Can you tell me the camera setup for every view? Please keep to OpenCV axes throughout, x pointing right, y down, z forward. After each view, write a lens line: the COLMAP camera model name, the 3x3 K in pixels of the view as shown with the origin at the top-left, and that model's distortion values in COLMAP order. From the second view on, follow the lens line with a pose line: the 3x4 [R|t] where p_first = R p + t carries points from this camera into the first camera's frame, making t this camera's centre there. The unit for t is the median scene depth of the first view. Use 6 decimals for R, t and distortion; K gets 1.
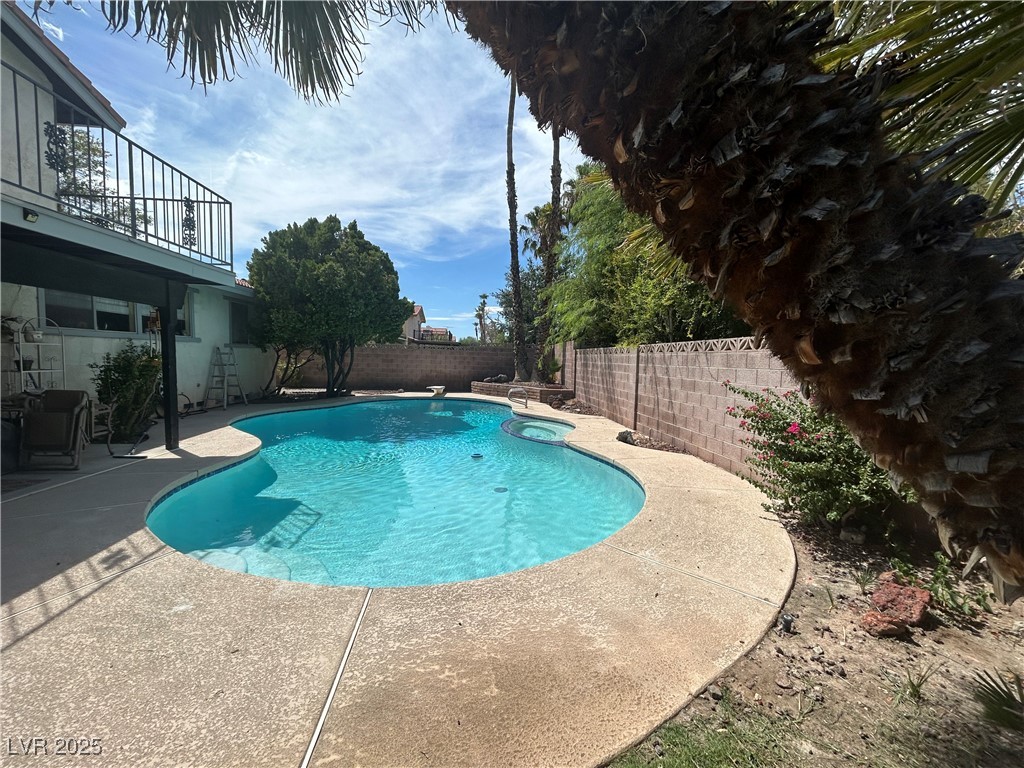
lens RADIAL K [[408.3, 0, 511.2], [0, 408.3, 383.1], [0, 0, 1]] dist [0.003811, 0.000313]
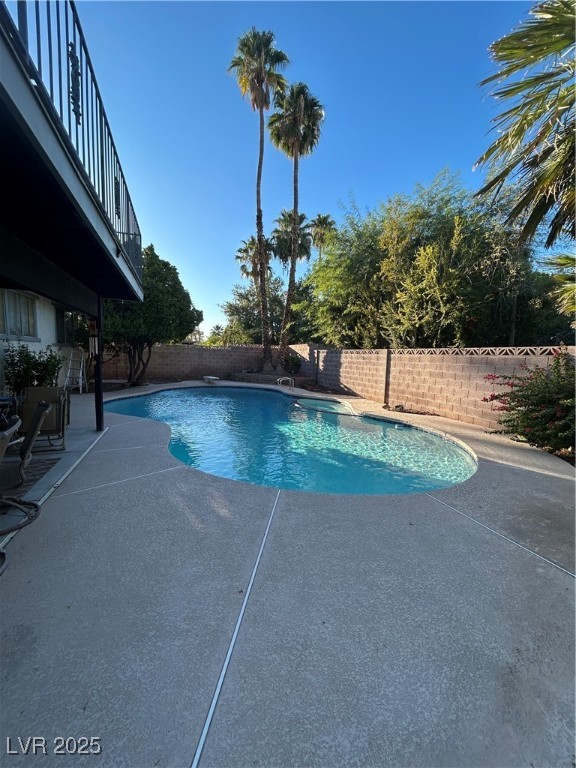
lens RADIAL K [[306.2, 0, 286.8], [0, 306.2, 383.9], [0, 0, 1]] dist [0.003811, 0.000313]
pose [[0.969118, -0.014357, 0.246181, -0.196221], [0.006239, 0.999412, 0.033724, -0.000689], [-0.246520, -0.031147, 0.968637, -0.018196]]
